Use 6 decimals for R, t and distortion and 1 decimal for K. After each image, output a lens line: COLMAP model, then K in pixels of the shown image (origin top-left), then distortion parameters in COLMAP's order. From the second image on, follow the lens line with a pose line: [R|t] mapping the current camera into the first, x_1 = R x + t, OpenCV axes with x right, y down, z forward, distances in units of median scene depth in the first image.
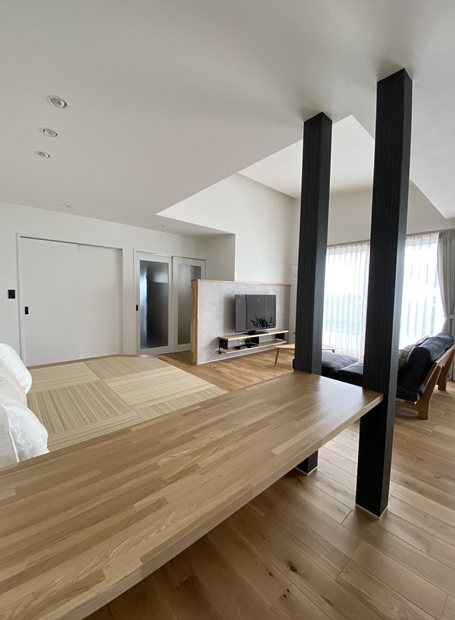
lens RADIAL K [[253.9, 0, 227.5], [0, 253.9, 310.0], [0, 0, 1]] dist [0.002233, -0.016384]
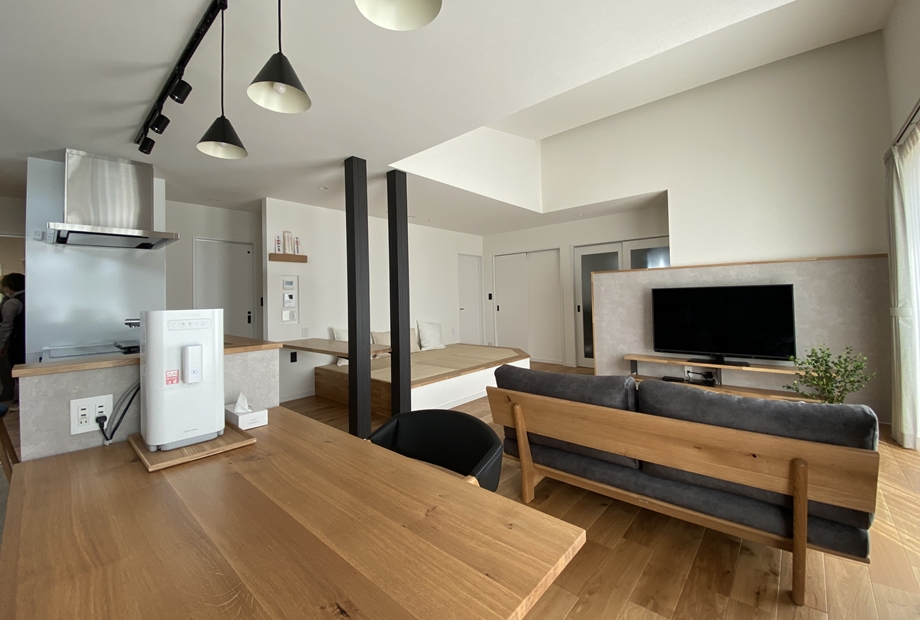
lens RADIAL K [[372.6, 0, 461.0], [0, 372.6, 287.7], [0, 0, 1]] dist [0.000262, 0.000006]
pose [[0.128105, -0.045827, -0.990701, 0.903580], [-0.032009, 0.998220, -0.050313, -0.003174], [0.991244, 0.038157, 0.126410, 0.438571]]
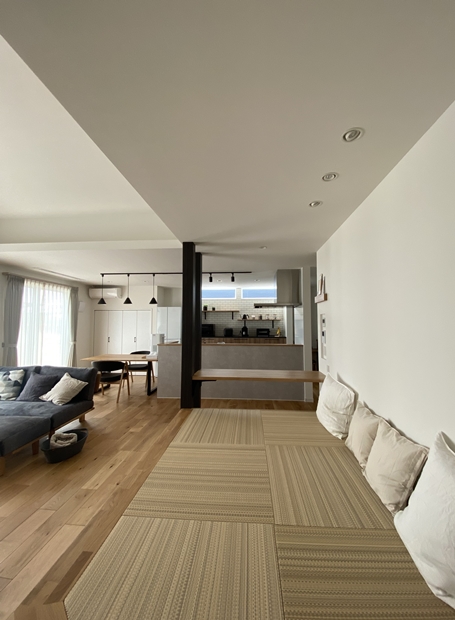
lens RADIAL K [[253.9, 0, 227.5], [0, 253.9, 310.0], [0, 0, 1]] dist [0.002233, -0.016384]
pose [[-0.695637, 0.024228, 0.717984, -0.476324], [0.035860, 0.999356, 0.001021, -0.092496], [-0.717498, 0.026457, -0.696058, 0.834954]]
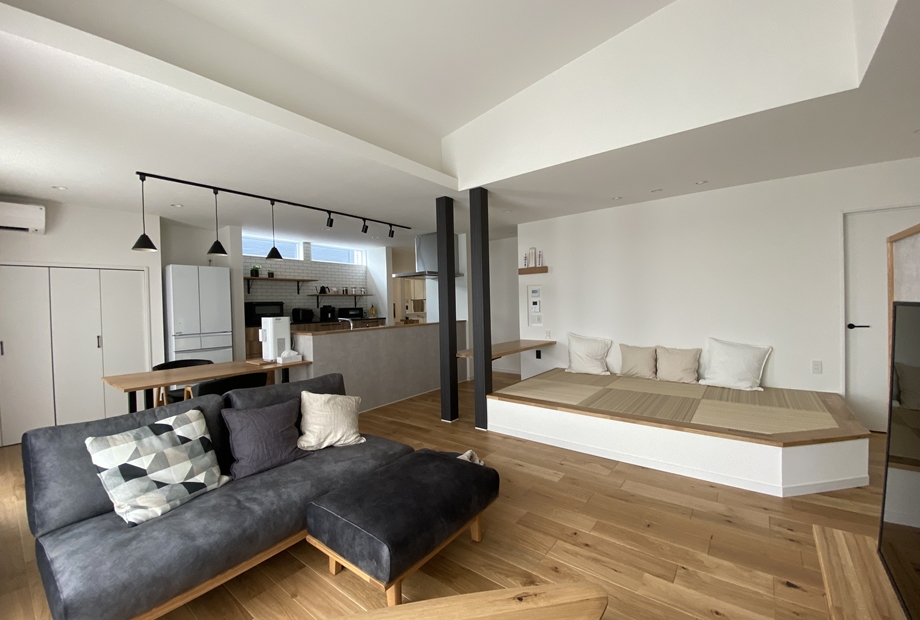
lens RADIAL K [[375.3, 0, 468.8], [0, 375.3, 307.6], [0, 0, 1]] dist [-0.000050, -0.013714]
pose [[-0.980244, 0.006596, -0.197680, 0.291438], [-0.007579, 0.997457, 0.070866, -0.083506], [0.197644, 0.070964, -0.977702, 1.234531]]
